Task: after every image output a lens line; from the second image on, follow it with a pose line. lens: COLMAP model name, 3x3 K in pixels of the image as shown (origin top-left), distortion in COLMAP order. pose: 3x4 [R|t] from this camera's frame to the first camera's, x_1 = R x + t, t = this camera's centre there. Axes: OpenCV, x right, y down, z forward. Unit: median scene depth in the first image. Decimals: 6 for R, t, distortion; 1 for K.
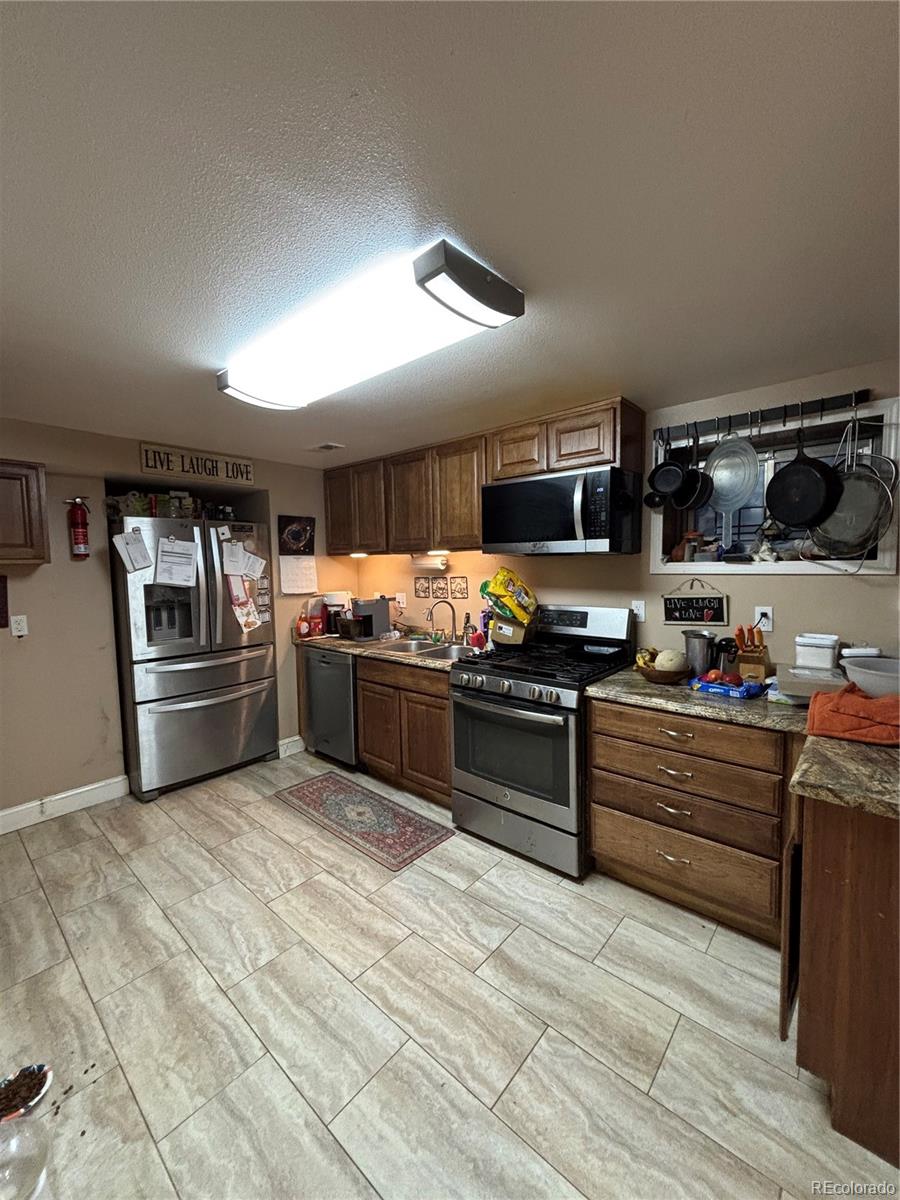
lens RADIAL K [[488.1, 0, 448.6], [0, 488.1, 600.7], [0, 0, 1]] dist [0.008008, 0.002509]
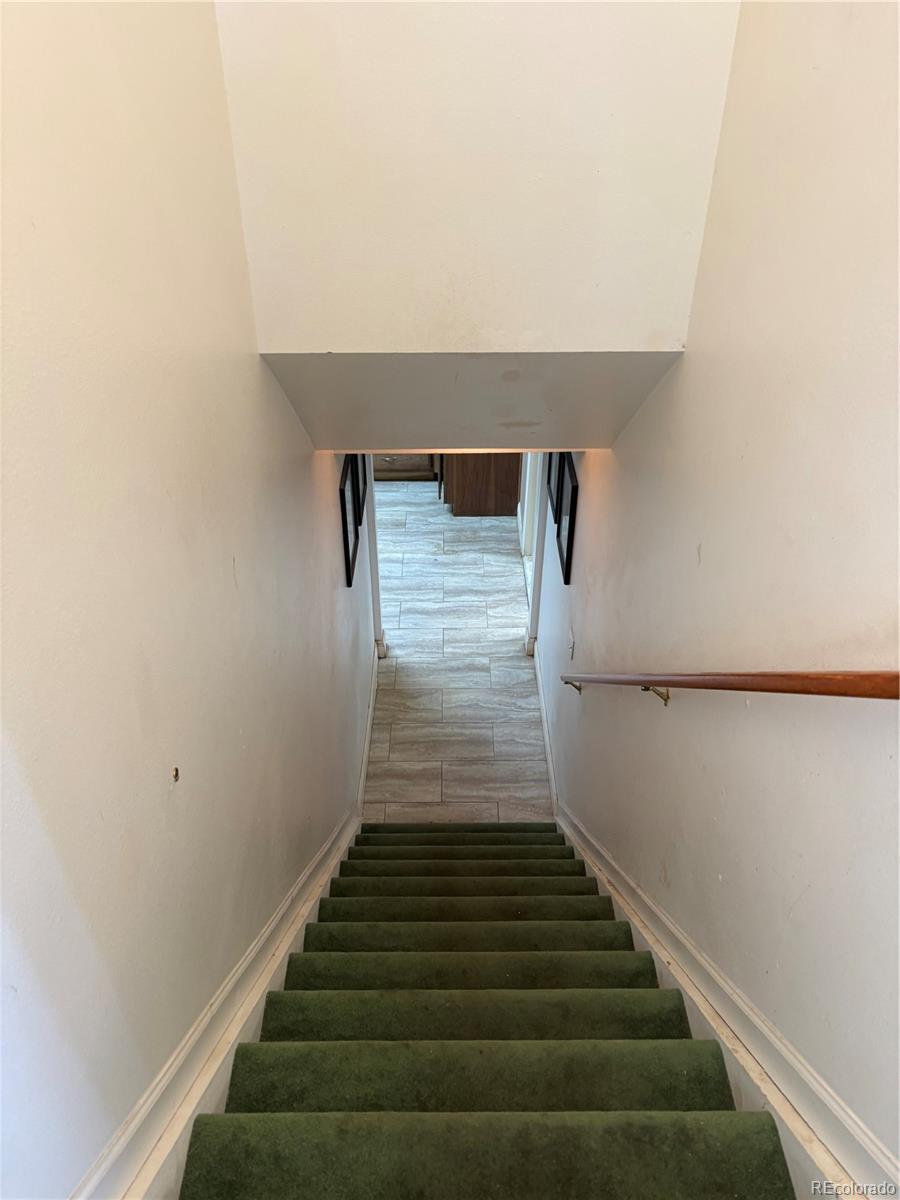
lens RADIAL K [[910.7, 0, 450.0], [0, 910.7, 600.2], [0, 0, 1]] dist [0.000180, 0.000002]
pose [[0.744608, -0.374534, 0.552525, -2.457654], [0.043223, 0.853067, 0.520009, -1.379171], [-0.666102, -0.363321, 0.651388, -2.736518]]
